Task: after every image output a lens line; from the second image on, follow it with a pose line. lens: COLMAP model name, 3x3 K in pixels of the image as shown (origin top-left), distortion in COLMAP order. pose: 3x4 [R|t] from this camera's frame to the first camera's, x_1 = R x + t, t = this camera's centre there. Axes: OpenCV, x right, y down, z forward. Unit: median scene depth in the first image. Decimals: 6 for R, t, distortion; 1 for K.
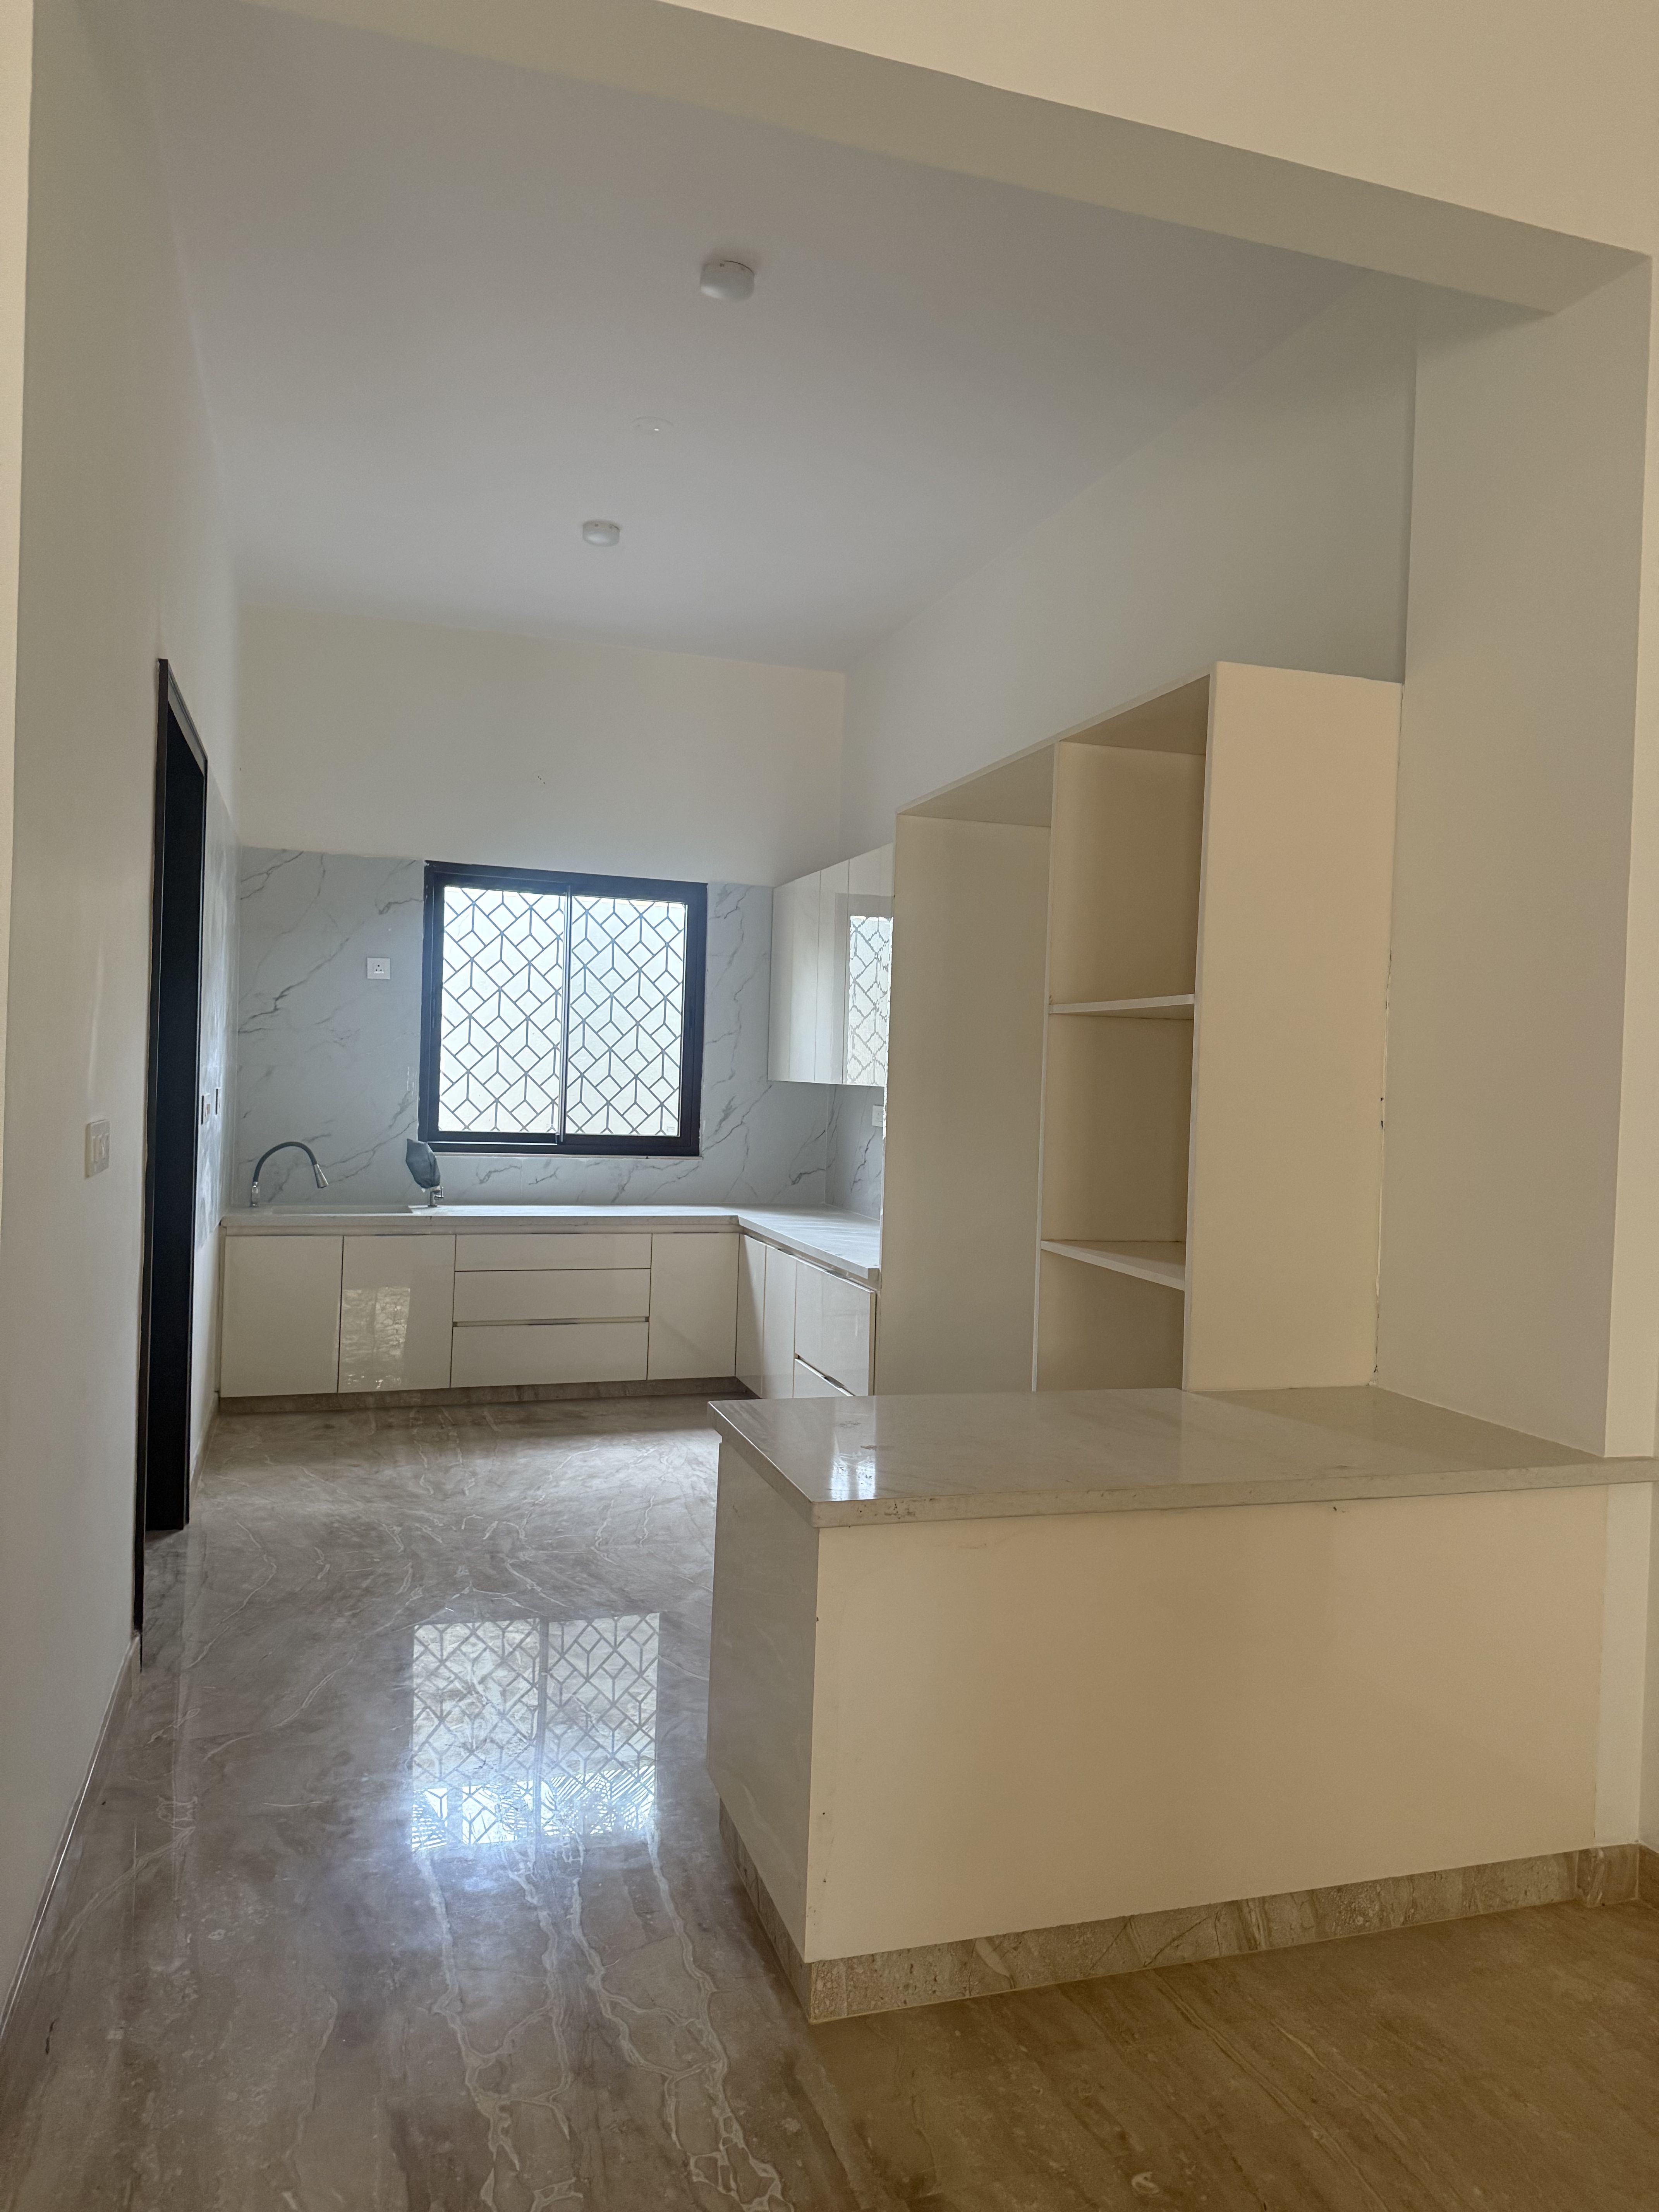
lens RADIAL K [[1542.9, 0, 836.6], [0, 1542.9, 1104.8], [0, 0, 1]] dist [0.000711, -0.019788]
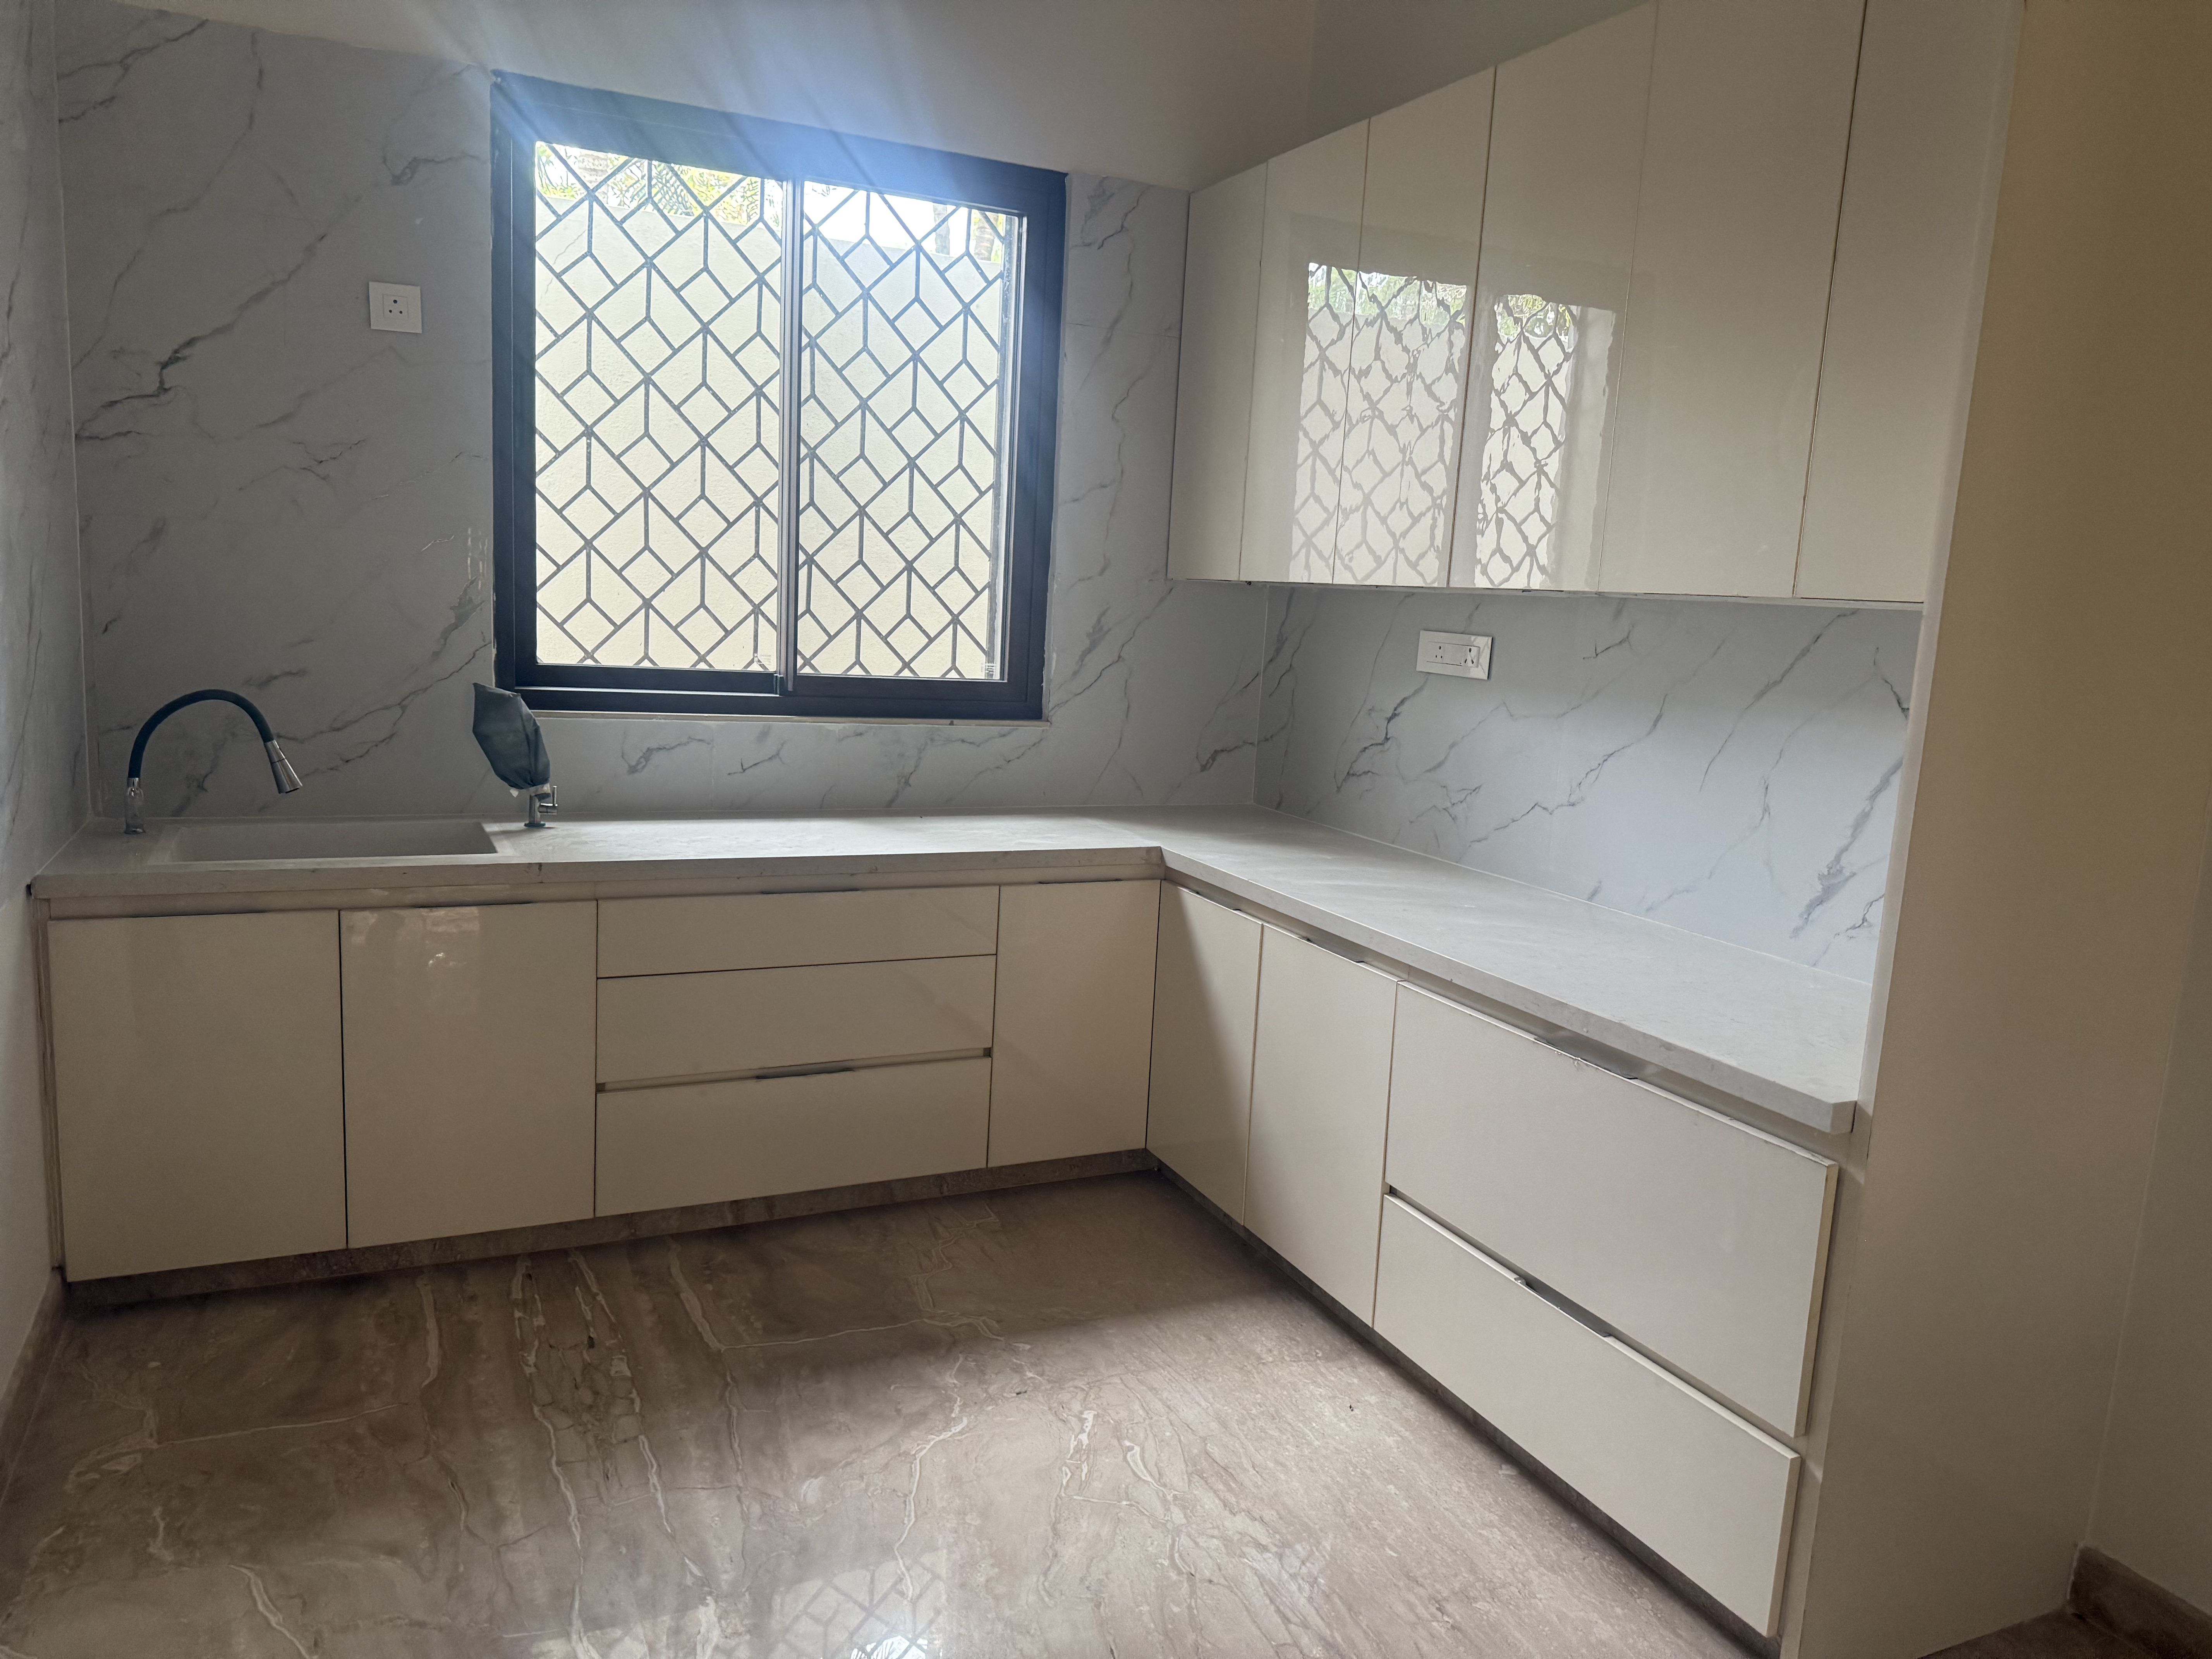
lens RADIAL K [[1542.9, 0, 1057.8], [0, 1542.9, 875.5], [0, 0, 1]] dist [0.000711, -0.019788]
pose [[0.993971, 0.003682, 0.109581, -0.148049], [-0.021889, 0.985980, 0.165420, -0.001862], [-0.107435, -0.166821, 0.980116, 0.493643]]
